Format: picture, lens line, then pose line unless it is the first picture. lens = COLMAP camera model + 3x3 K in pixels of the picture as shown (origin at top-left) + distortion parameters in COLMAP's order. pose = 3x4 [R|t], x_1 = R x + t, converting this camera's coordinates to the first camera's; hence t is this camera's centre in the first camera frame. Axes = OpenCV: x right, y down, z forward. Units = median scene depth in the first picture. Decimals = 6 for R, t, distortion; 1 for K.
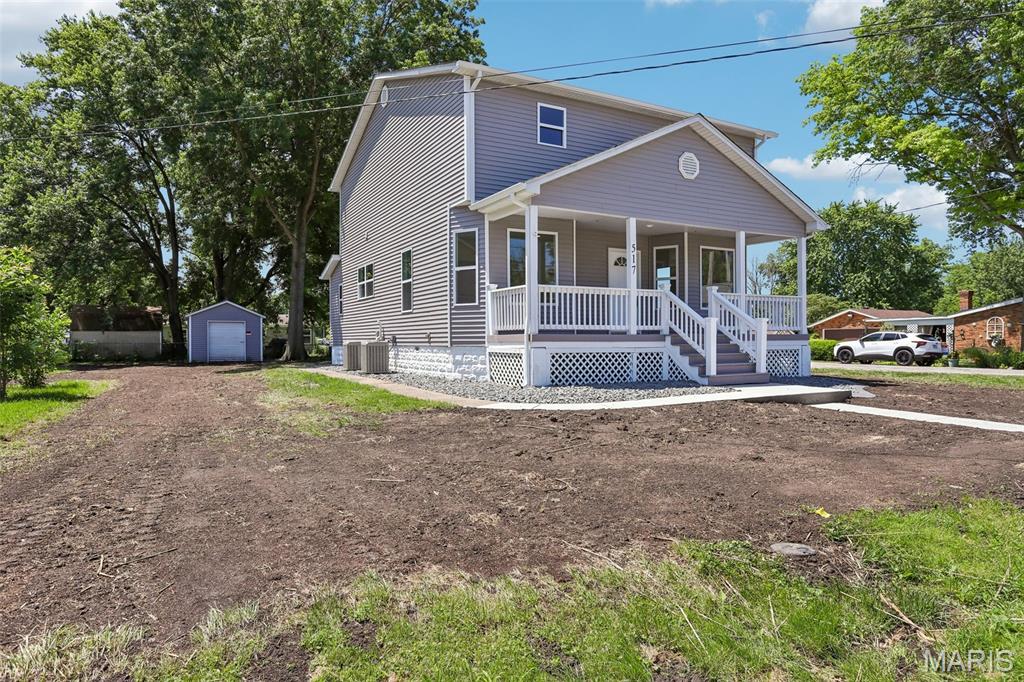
lens RADIAL K [[650.2, 0, 512.0], [0, 650.2, 341.0], [0, 0, 1]] dist [-0.068030, -0.000141]
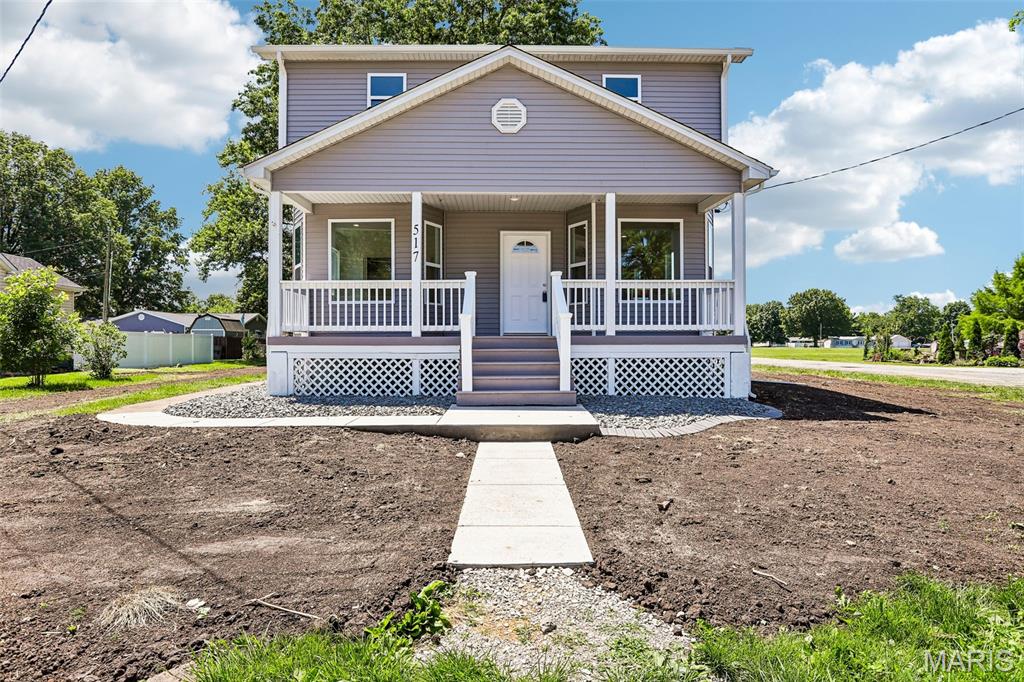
lens RADIAL K [[648.0, 0, 512.0], [0, 648.0, 341.0], [0, 0, 1]] dist [-0.085552, 0.000029]
pose [[0.893268, -0.002867, -0.449515, 0.591857], [0.001024, 0.999990, -0.004342, -0.001180], [0.449523, 0.003418, 0.893262, 0.308012]]
